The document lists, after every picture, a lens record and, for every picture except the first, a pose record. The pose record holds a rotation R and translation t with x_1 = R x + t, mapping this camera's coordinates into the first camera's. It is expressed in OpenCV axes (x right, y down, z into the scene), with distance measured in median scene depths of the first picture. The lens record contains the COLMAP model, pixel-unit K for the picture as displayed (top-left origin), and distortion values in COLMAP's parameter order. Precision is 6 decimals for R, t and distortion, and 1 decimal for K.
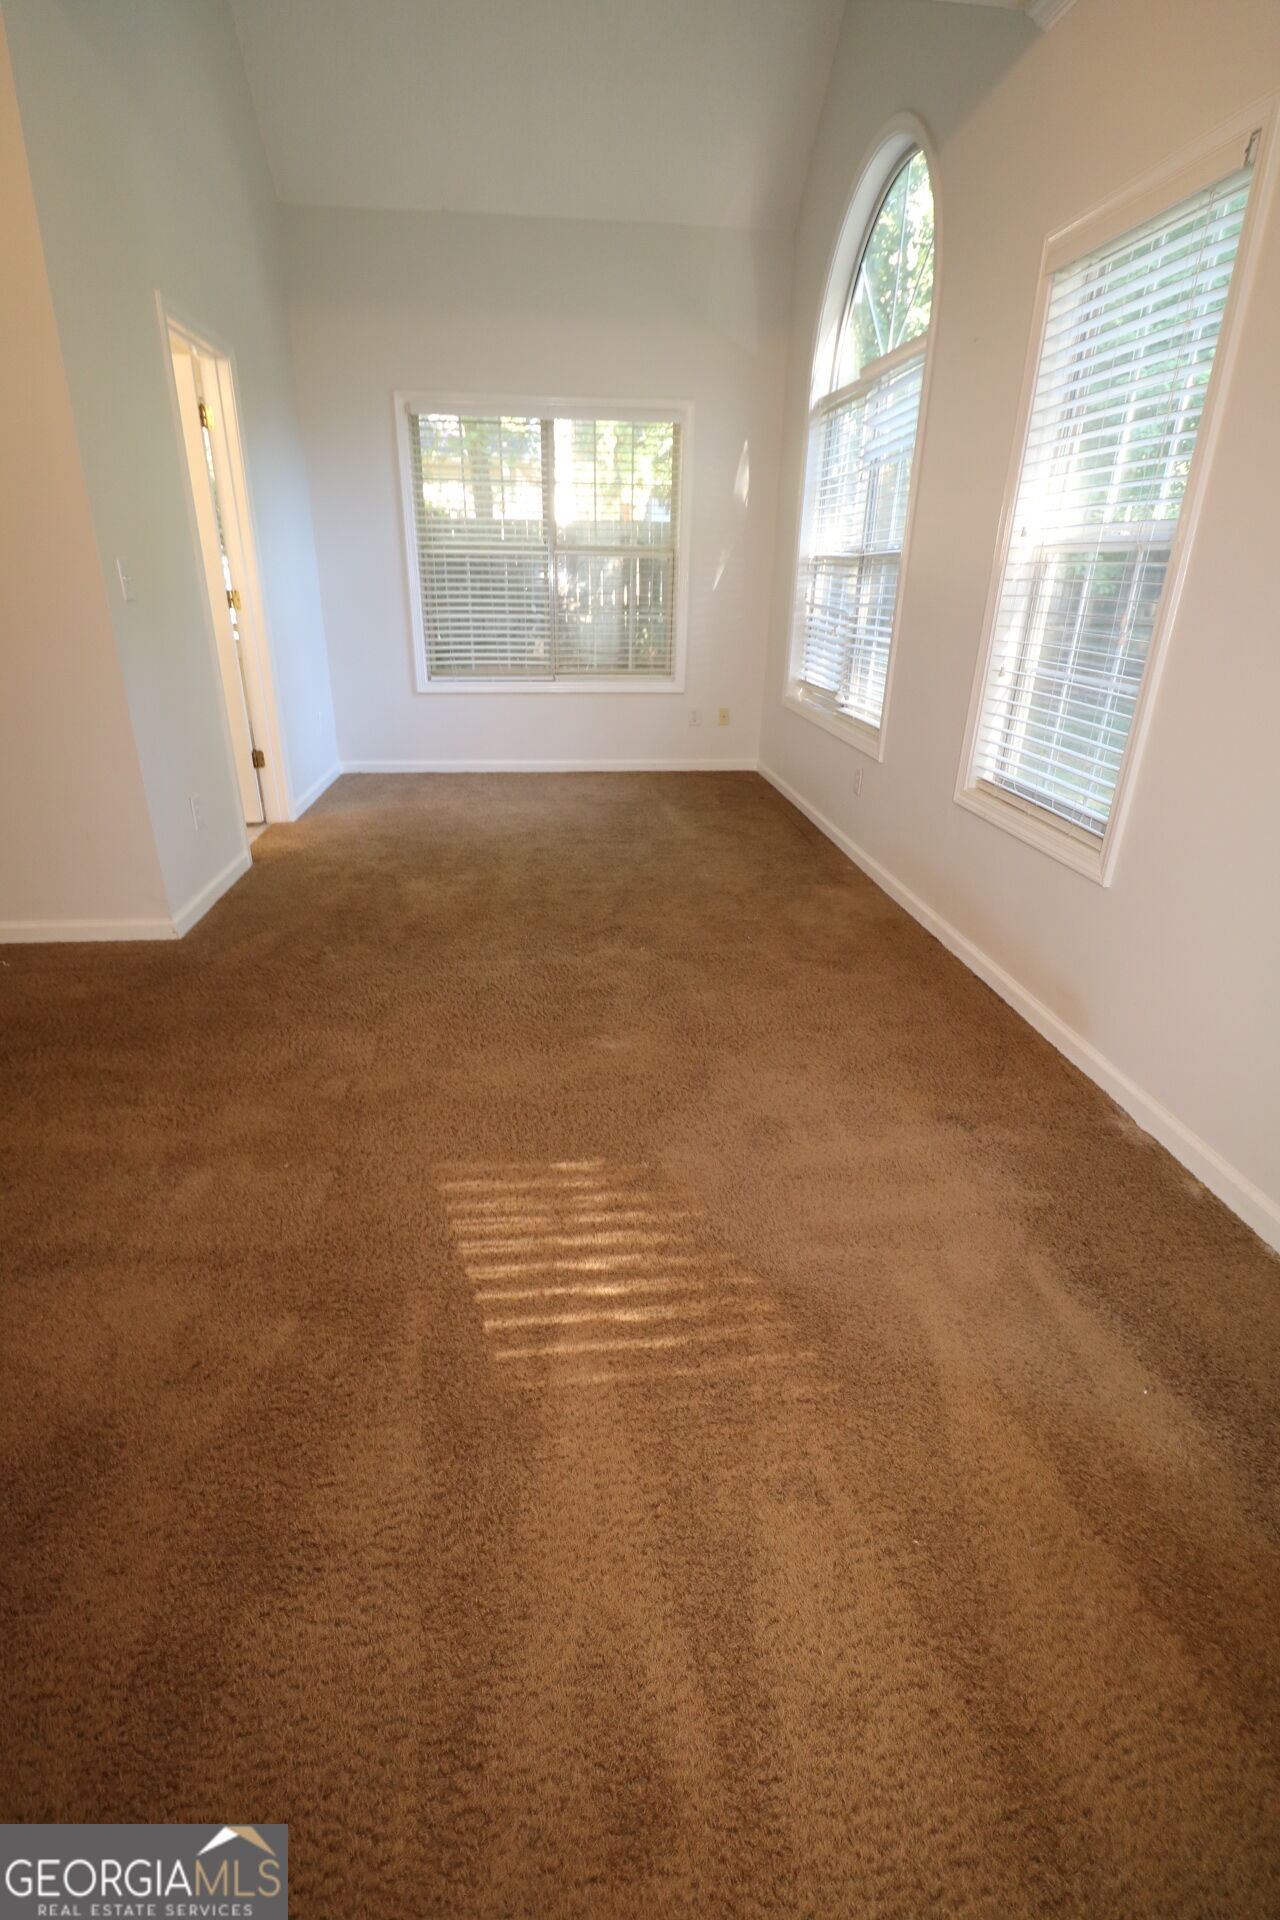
lens RADIAL K [[883.9, 0, 640.0], [0, 883.9, 960.0], [0, 0, 1]] dist [-0.015883, -0.000401]
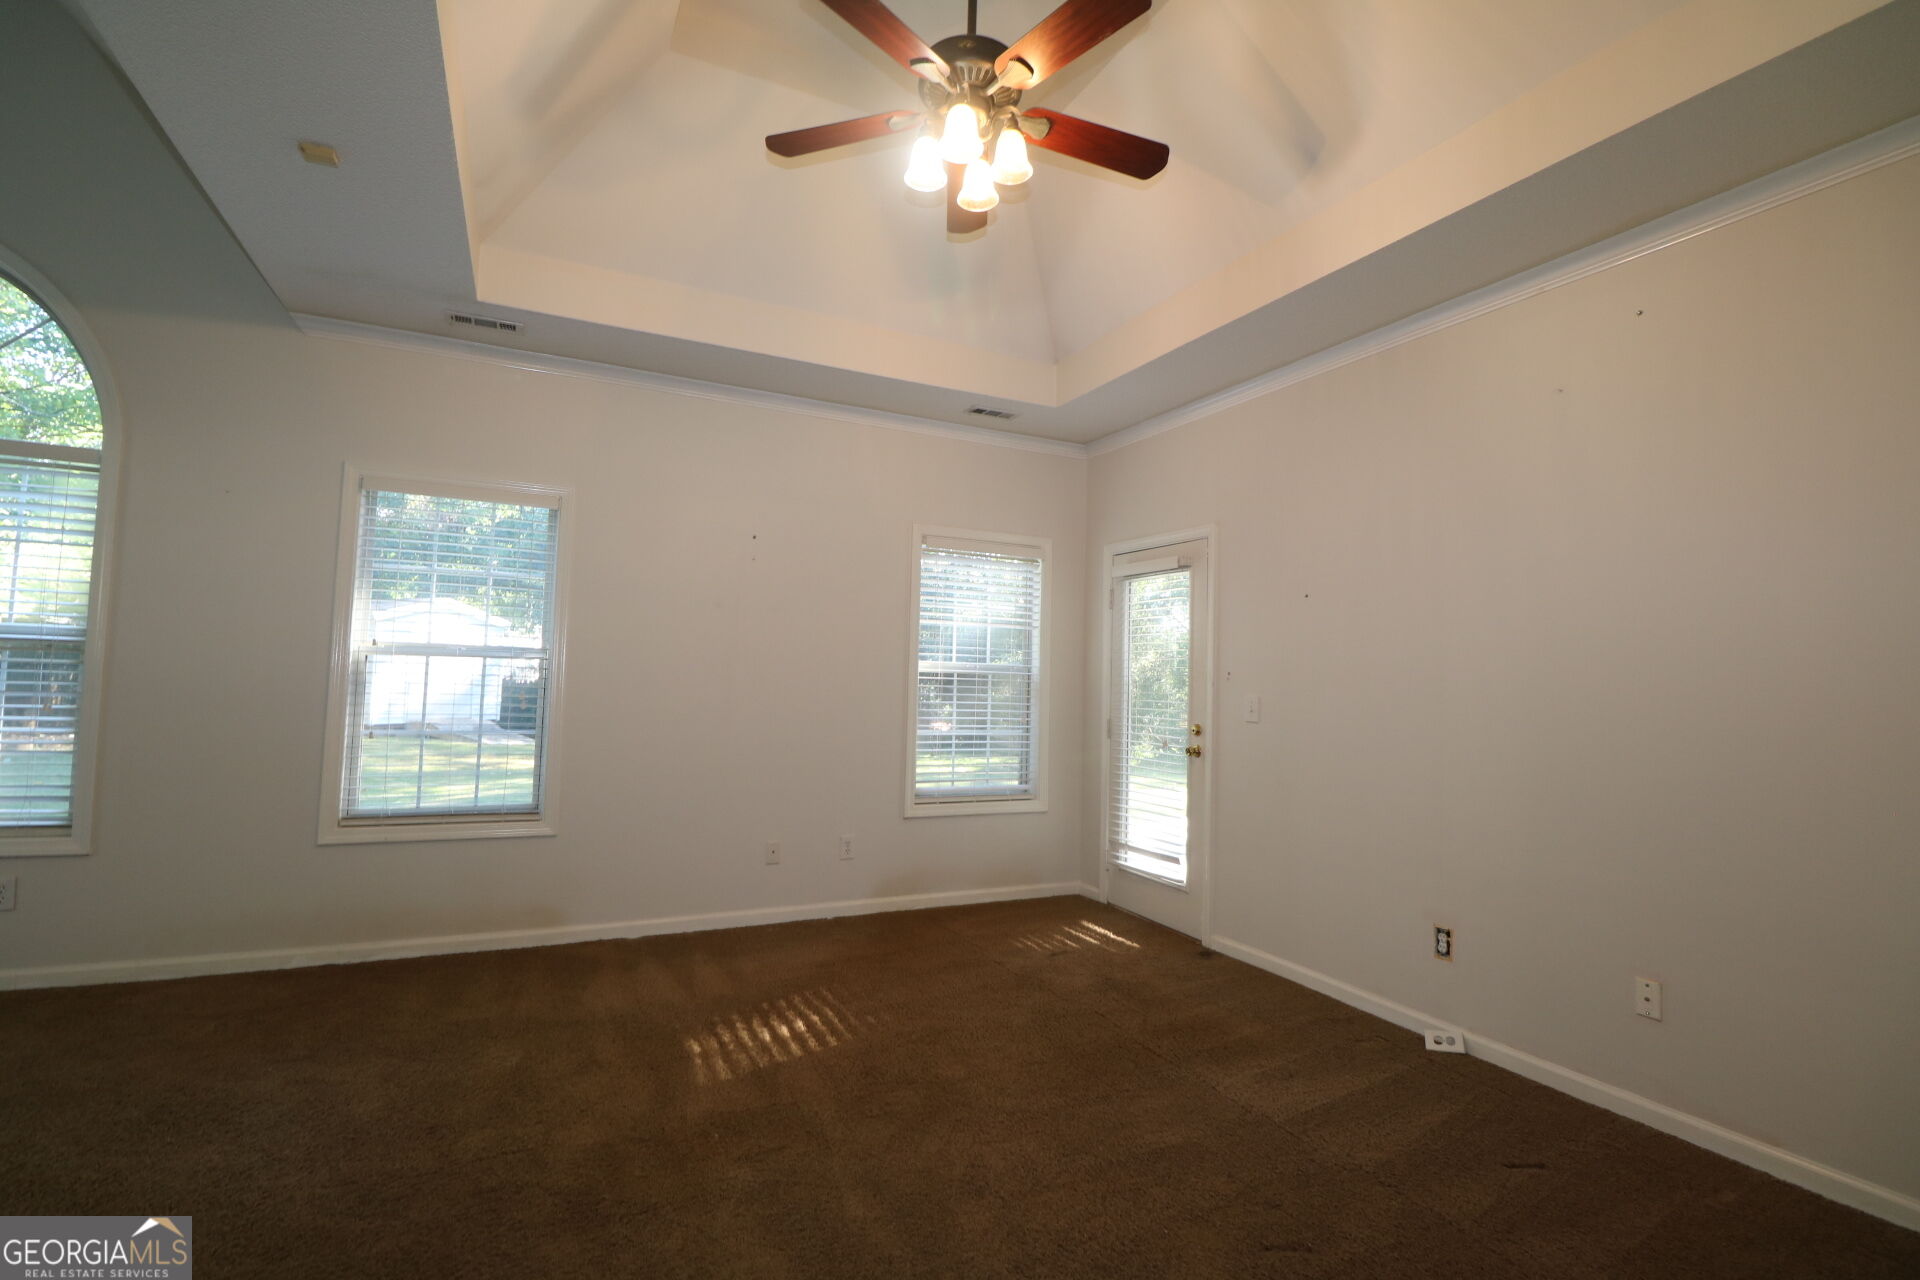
lens RADIAL K [[883.9, 0, 961.3], [0, 883.9, 624.5], [0, 0, 1]] dist [-0.015883, -0.000401]
pose [[-0.339013, 0.035922, 0.940096, -1.712454], [0.350925, 0.931977, 0.090937, -0.424452], [-0.872881, 0.360732, -0.328558, 0.855155]]
